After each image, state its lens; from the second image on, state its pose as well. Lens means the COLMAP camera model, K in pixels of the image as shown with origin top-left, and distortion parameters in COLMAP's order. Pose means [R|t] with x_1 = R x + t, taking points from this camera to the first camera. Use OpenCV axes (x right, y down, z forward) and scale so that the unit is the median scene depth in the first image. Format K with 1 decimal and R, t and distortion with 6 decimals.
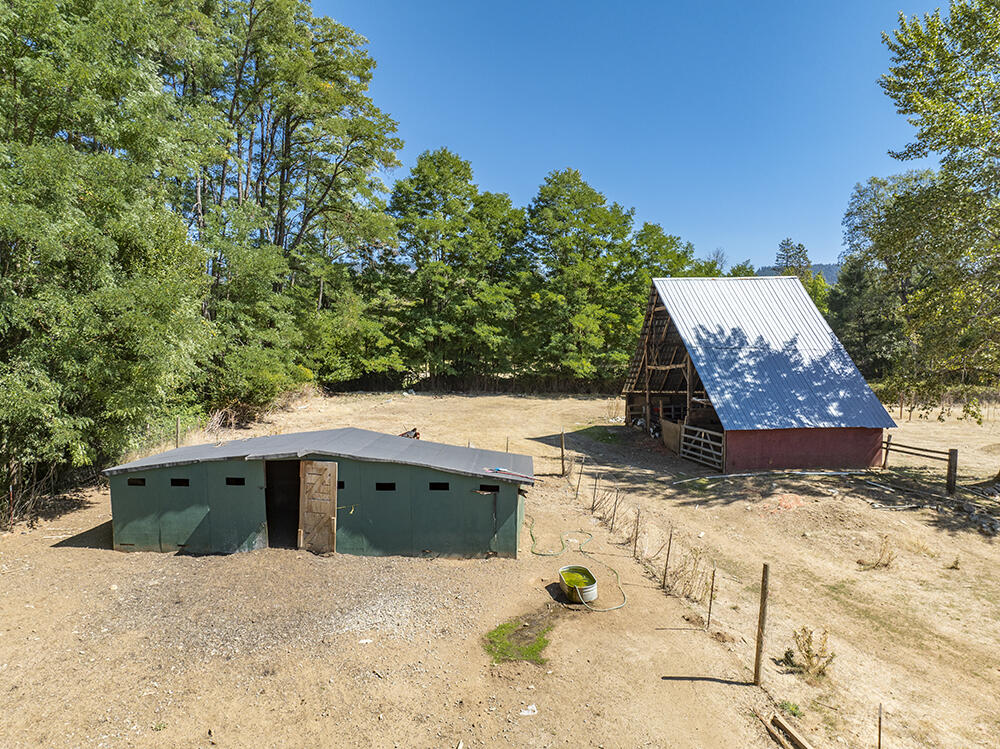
lens RADIAL K [[708.1, 0, 499.9], [0, 708.1, 372.9], [0, 0, 1]] dist [-0.046612, 0.023462]
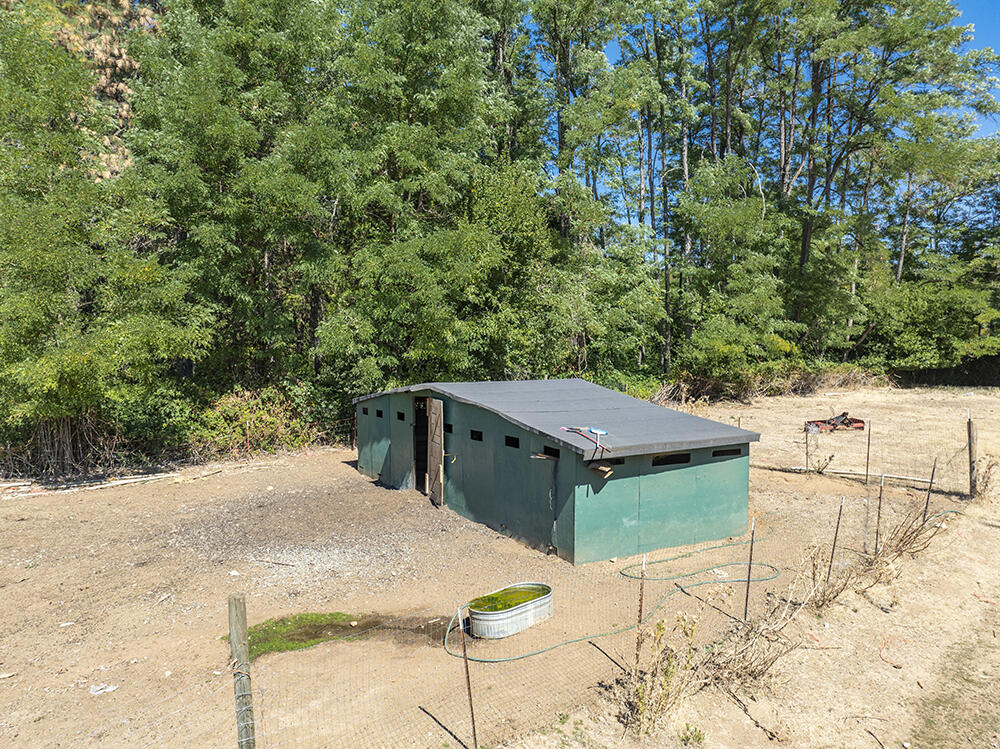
lens RADIAL K [[708.1, 0, 499.9], [0, 708.1, 372.9], [0, 0, 1]] dist [-0.046612, 0.023462]
pose [[0.539230, 0.022453, -0.841859, 0.296209], [-0.032651, 0.999450, 0.005743, 0.046993], [0.841526, 0.024390, 0.539666, 0.326754]]
